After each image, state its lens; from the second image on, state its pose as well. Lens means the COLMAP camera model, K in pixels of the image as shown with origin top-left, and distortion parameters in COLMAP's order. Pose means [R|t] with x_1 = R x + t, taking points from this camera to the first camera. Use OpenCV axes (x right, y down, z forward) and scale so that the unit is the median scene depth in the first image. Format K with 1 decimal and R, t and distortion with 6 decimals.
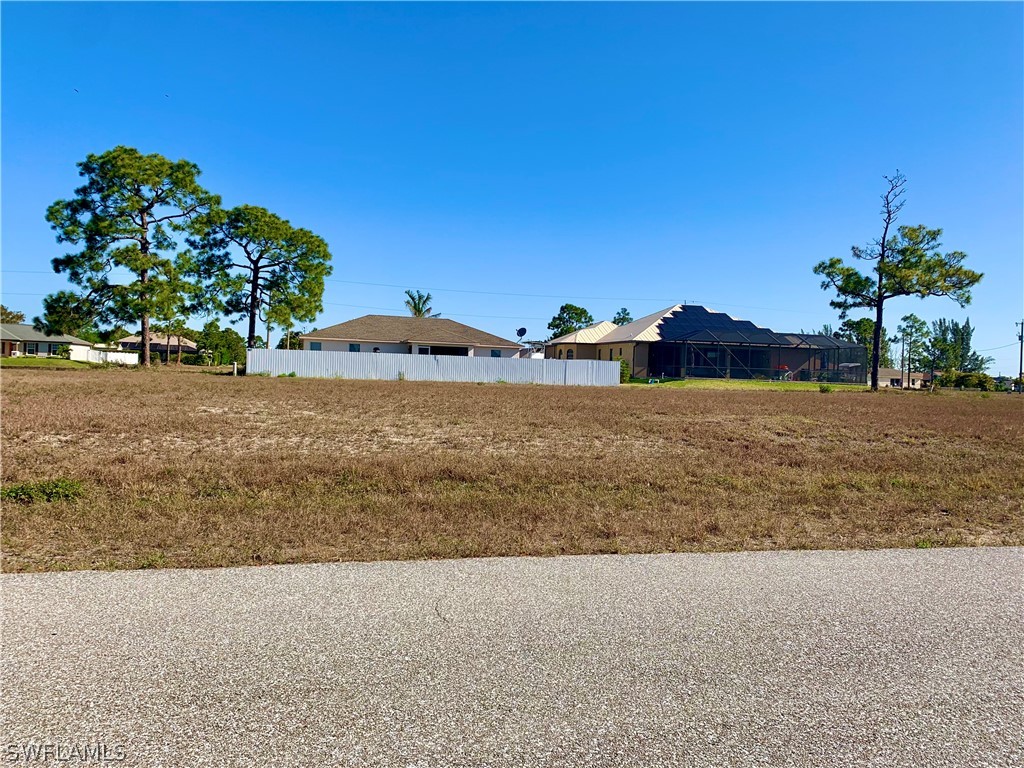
lens RADIAL K [[772.1, 0, 508.0], [0, 772.1, 381.1], [0, 0, 1]] dist [0.042241, -0.055438]
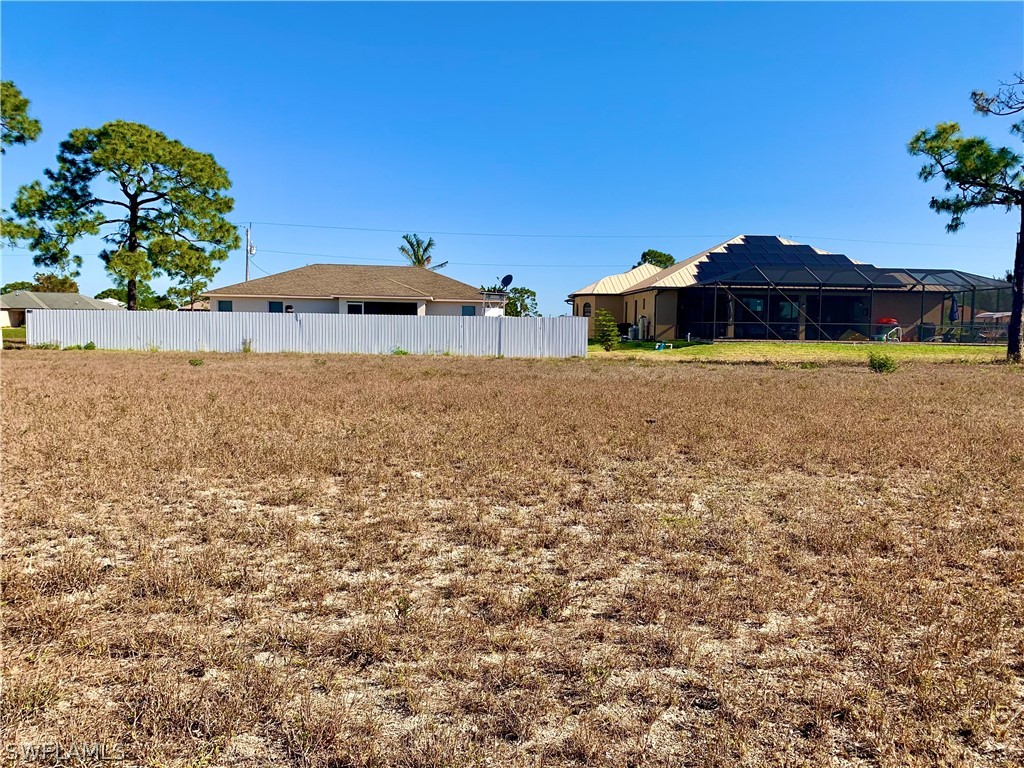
lens RADIAL K [[772.1, 0, 503.0], [0, 772.1, 379.9], [0, 0, 1]] dist [0.042241, -0.055438]
pose [[0.980733, -0.005457, -0.195279, 0.178709], [0.014897, 0.998788, 0.046902, -0.004111], [0.194787, -0.048907, 0.979626, 0.314175]]
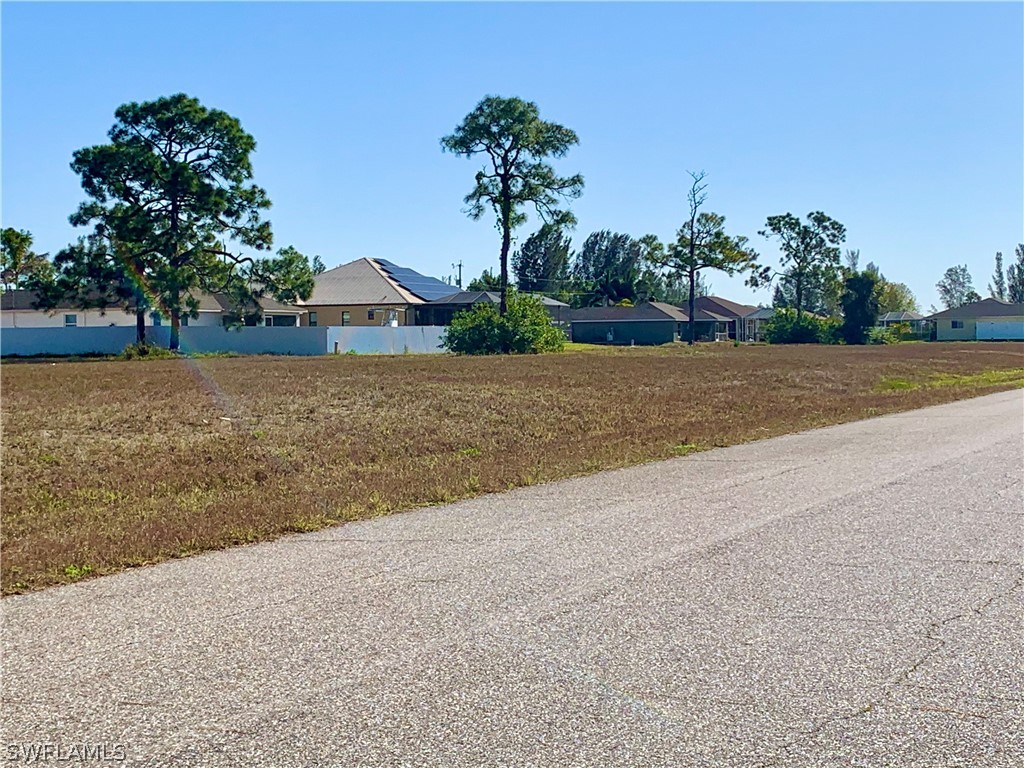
lens RADIAL K [[1845.5, 0, 511.9], [0, 1845.5, 383.8], [0, 0, 1]] dist [-0.209043, 0.000000]
pose [[0.606295, -0.056213, 0.793250, -1.581006], [0.040483, 0.998387, 0.039807, -0.042096], [-0.794208, 0.007978, 0.607593, -0.427038]]
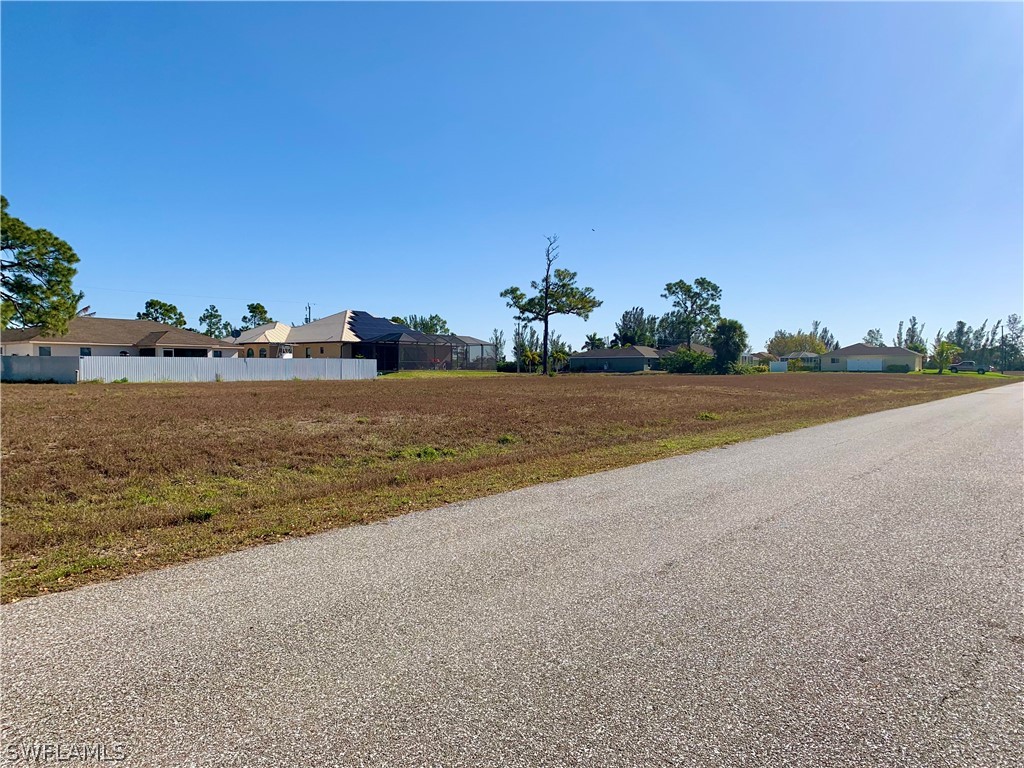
lens RADIAL K [[772.1, 0, 511.6], [0, 772.1, 389.8], [0, 0, 1]] dist [0.042241, -0.055438]
pose [[0.769698, -0.050195, 0.636432, -0.438726], [0.034406, 0.998717, 0.037158, -0.013230], [-0.637480, -0.006703, 0.770437, -0.112006]]
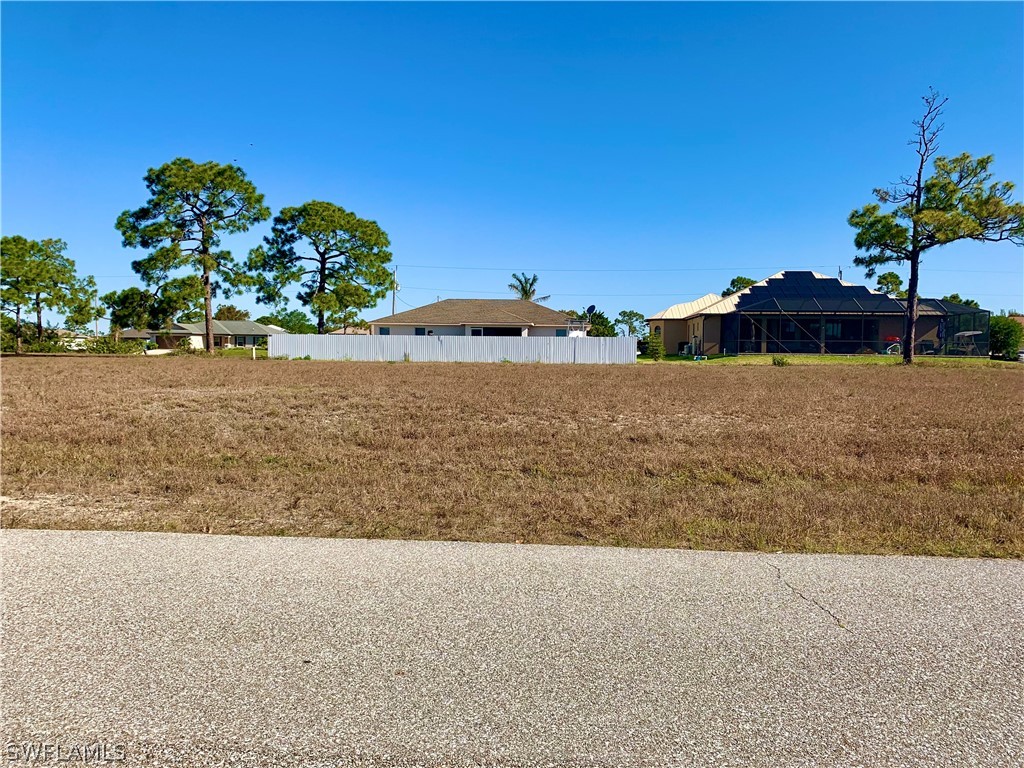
lens RADIAL K [[772.1, 0, 509.0], [0, 772.1, 377.6], [0, 0, 1]] dist [0.042241, -0.055438]
pose [[0.943400, -0.010635, -0.331486, 0.270013], [0.015590, 0.999803, 0.012292, 0.008284], [0.331290, -0.016765, 0.943380, 0.073722]]
